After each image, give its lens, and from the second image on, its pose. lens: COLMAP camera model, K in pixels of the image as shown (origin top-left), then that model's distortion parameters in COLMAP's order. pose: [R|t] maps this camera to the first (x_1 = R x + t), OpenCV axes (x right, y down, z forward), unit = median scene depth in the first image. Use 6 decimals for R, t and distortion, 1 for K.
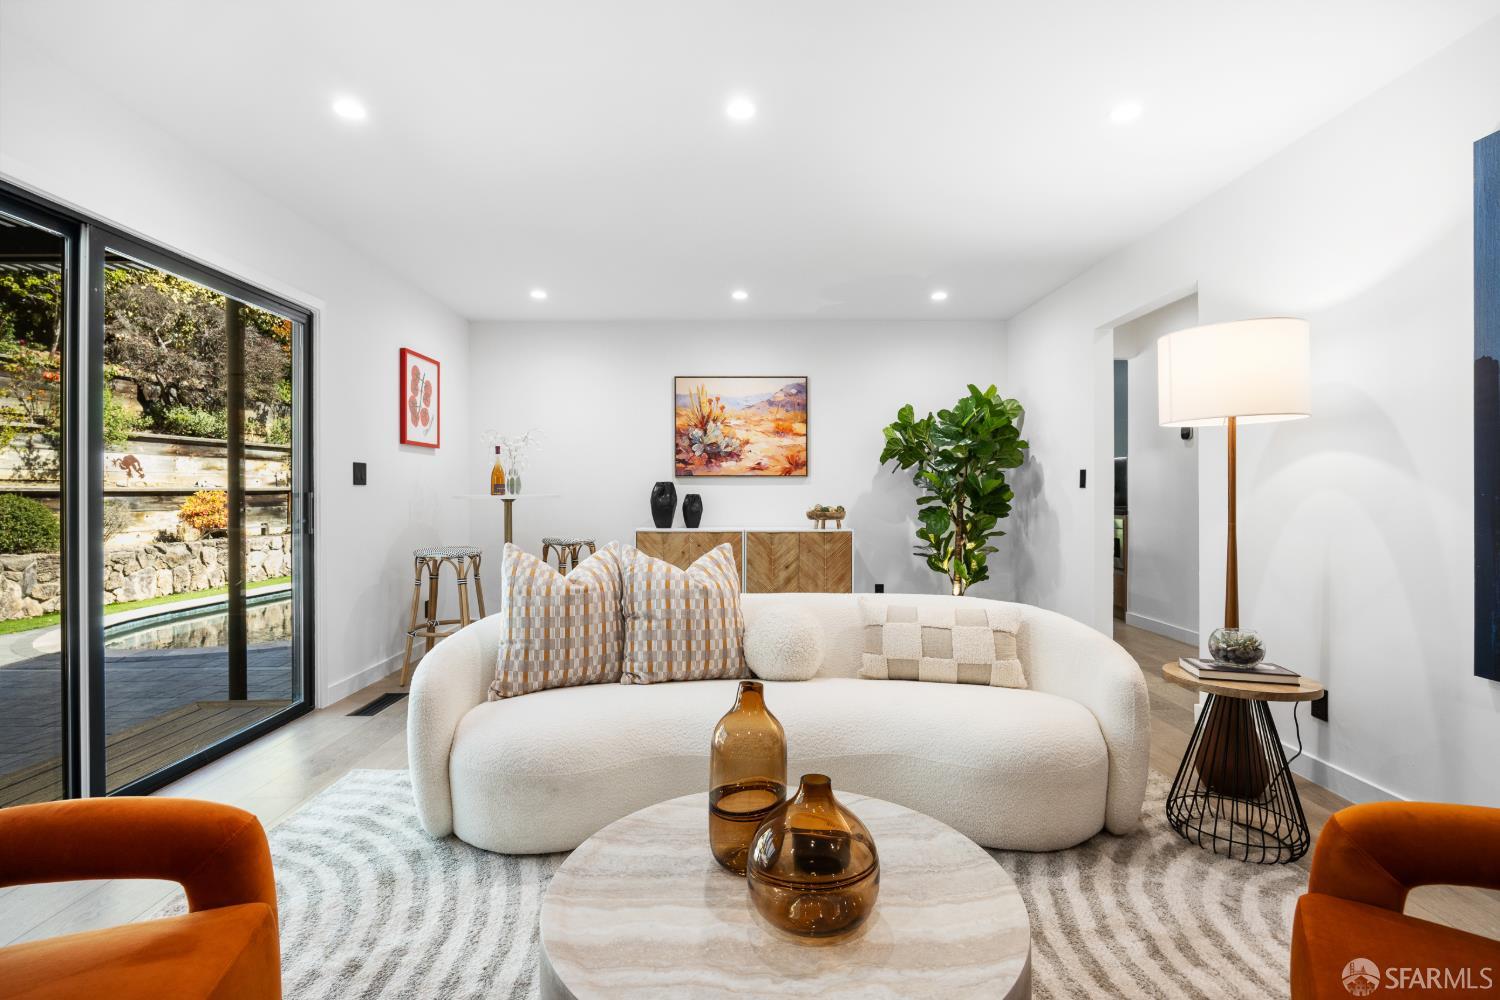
lens RADIAL K [[709.2, 0, 743.9], [0, 709.2, 492.7], [0, 0, 1]] dist [-0.016421, 0.002987]
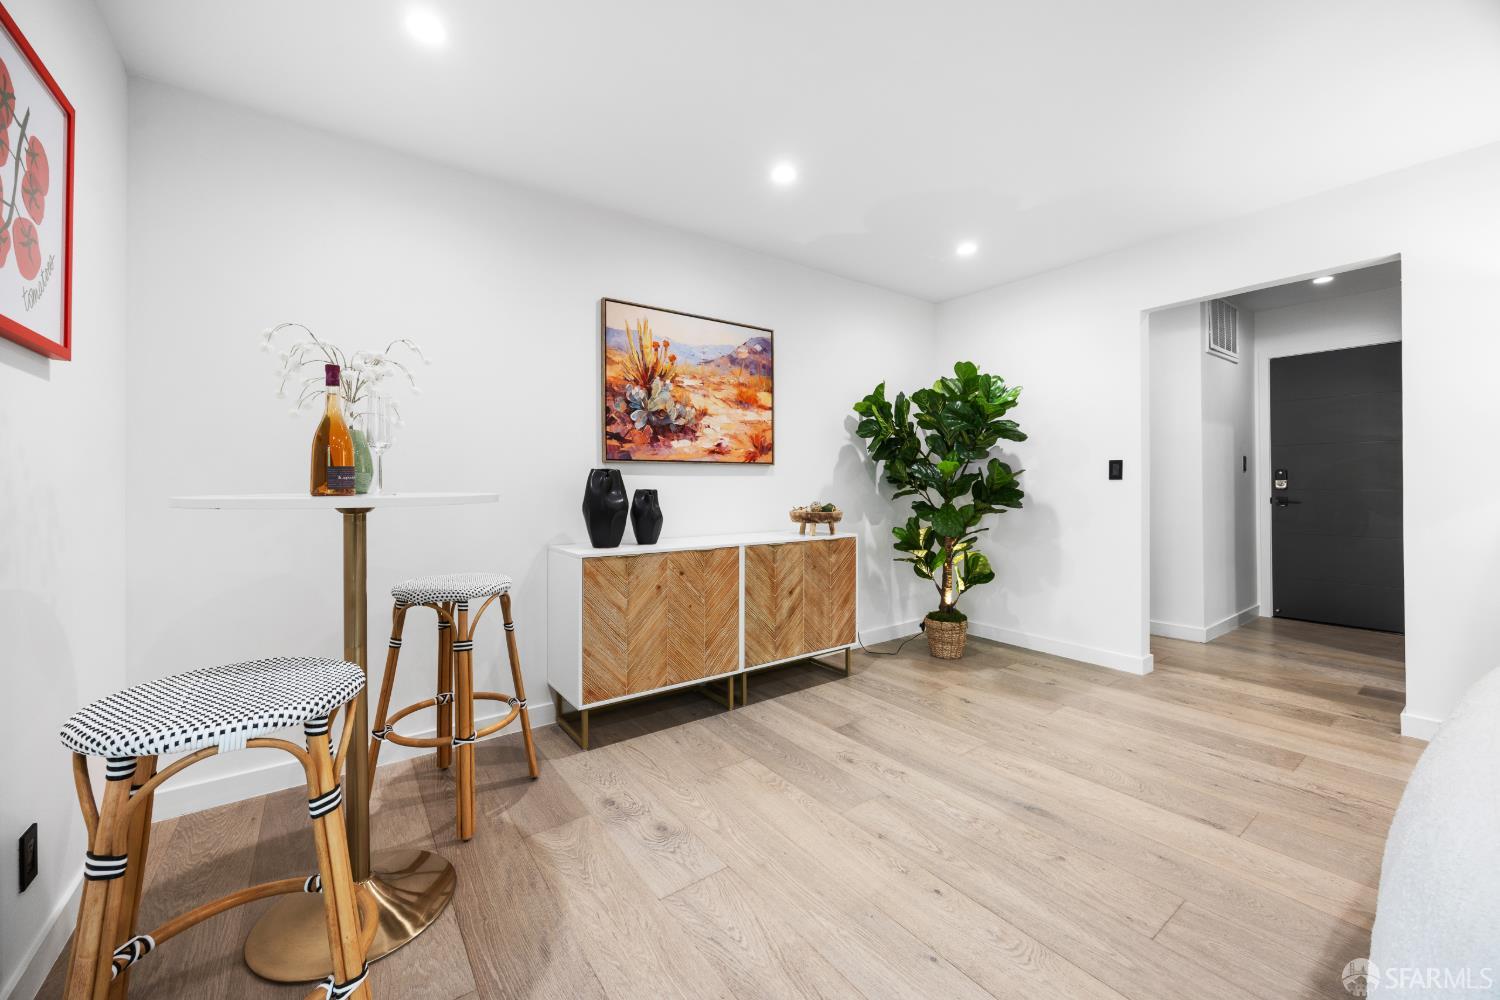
lens RADIAL K [[580.2, 0, 741.7], [0, 580.2, 479.4], [0, 0, 1]] dist [-0.009960, 0.000081]
pose [[0.812689, 0.003192, 0.582689, -0.312738], [0.003959, 0.999932, -0.010999, -0.001000], [-0.582684, 0.011246, 0.812621, 0.561664]]
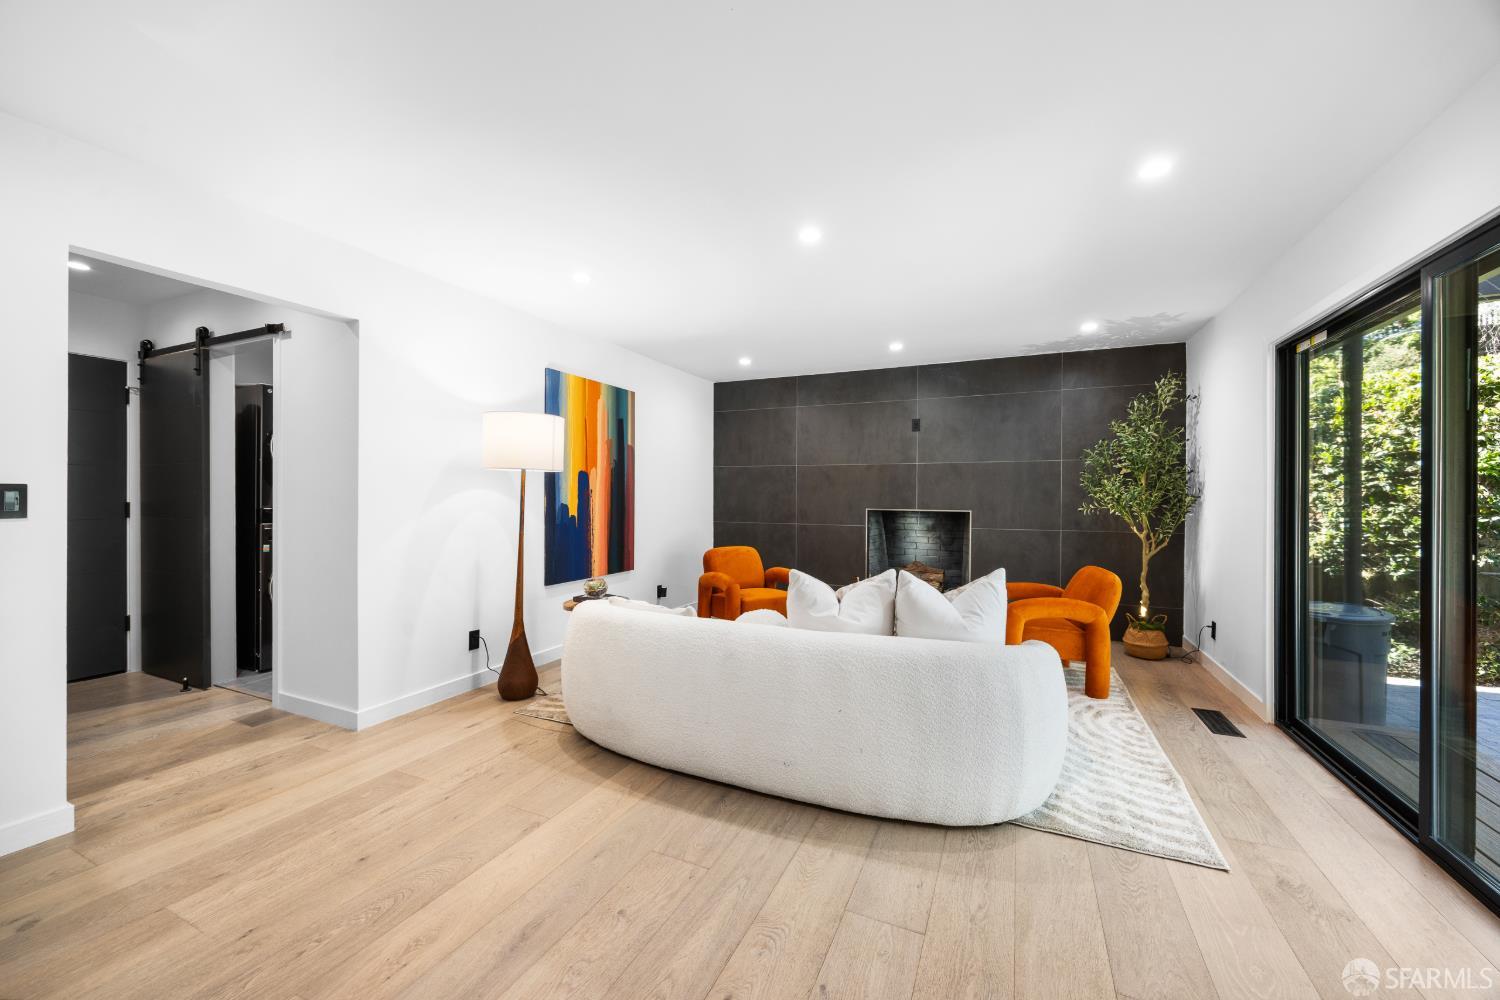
lens RADIAL K [[580.2, 0, 755.9], [0, 580.2, 500.2], [0, 0, 1]] dist [-0.009960, 0.000081]
pose [[-0.913231, -0.002651, 0.407433, -0.171661], [0.000739, 0.999966, 0.008165, -0.021125], [-0.407441, 0.007757, -0.913198, 0.989265]]
